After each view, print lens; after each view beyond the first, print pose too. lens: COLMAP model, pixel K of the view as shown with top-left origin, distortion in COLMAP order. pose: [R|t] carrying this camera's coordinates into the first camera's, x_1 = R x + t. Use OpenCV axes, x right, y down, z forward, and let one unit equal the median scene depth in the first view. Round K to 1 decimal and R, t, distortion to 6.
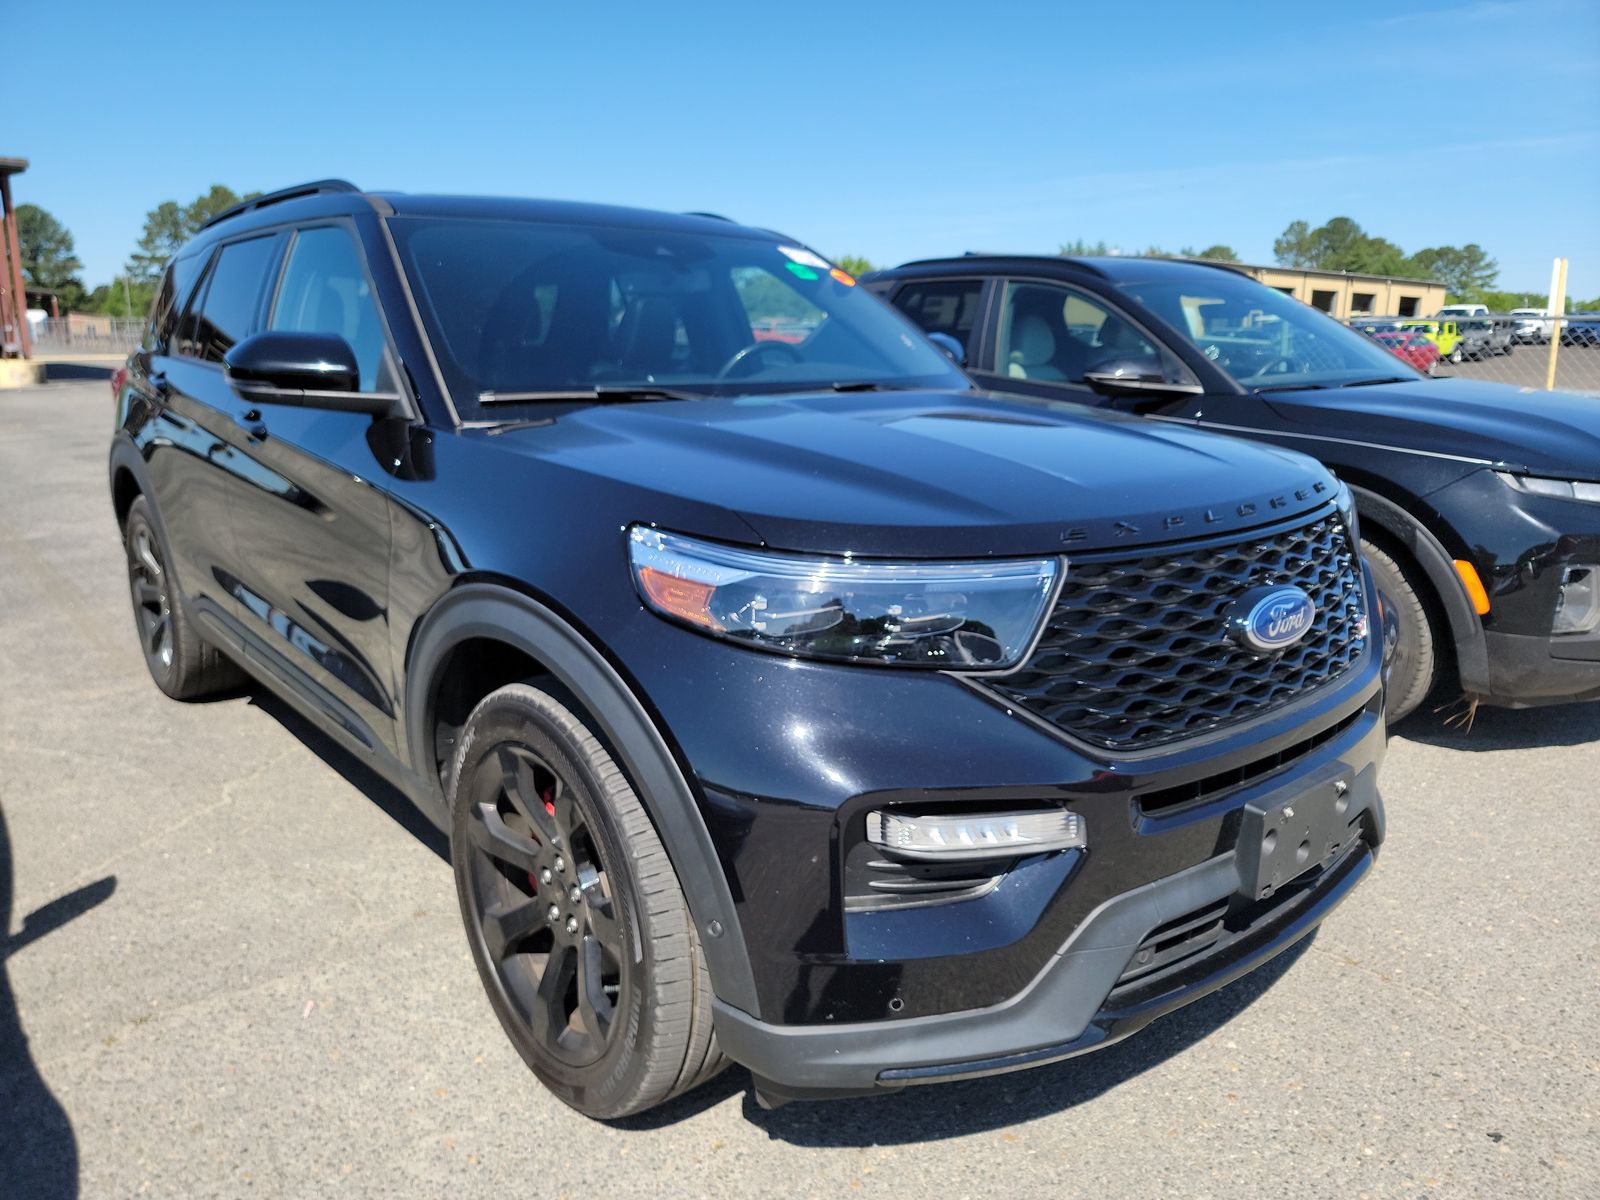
lens RADIAL K [[1089.9, 0, 806.3], [0, 1089.9, 594.5], [0, 0, 1]] dist [0.034543, -0.044978]
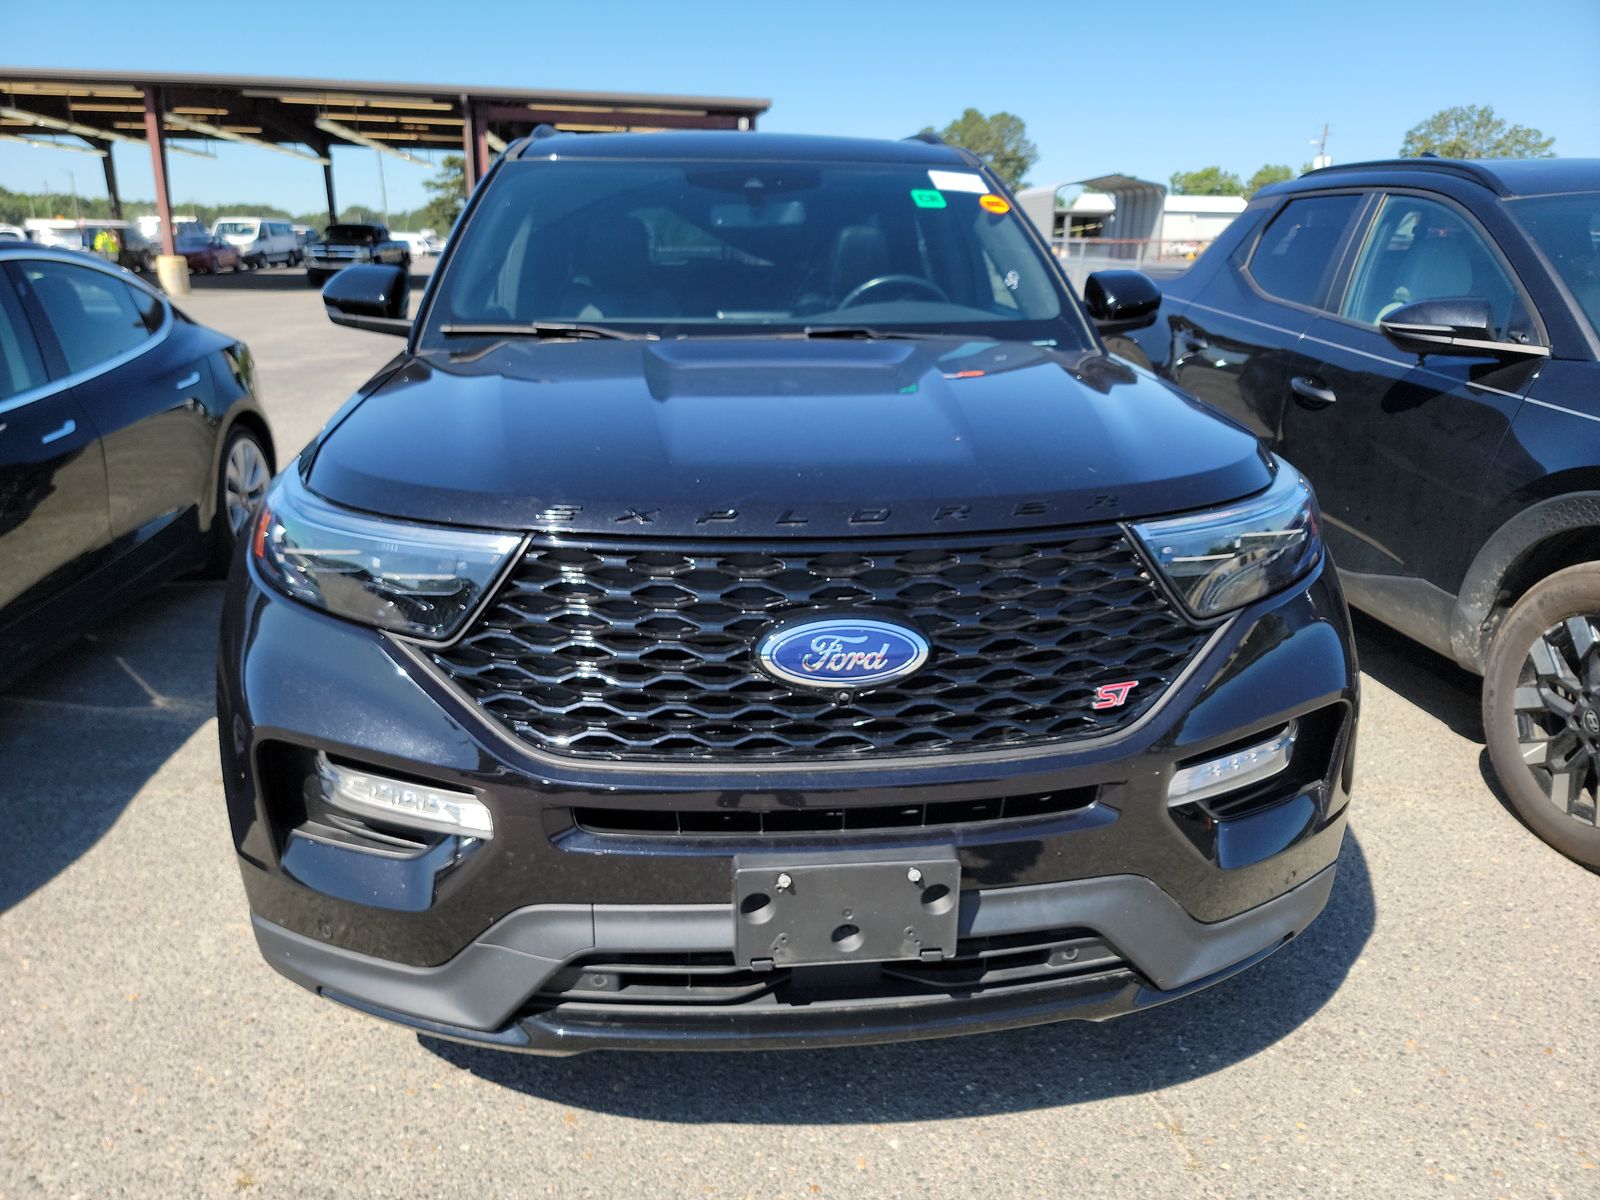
lens RADIAL K [[1089.9, 0, 805.7], [0, 1089.9, 601.6], [0, 0, 1]] dist [0.034543, -0.044978]
pose [[0.835075, 0.170358, -0.523095, 0.728705], [-0.130734, 0.985059, 0.112102, -0.088675], [0.534377, -0.025227, 0.844870, 0.272351]]
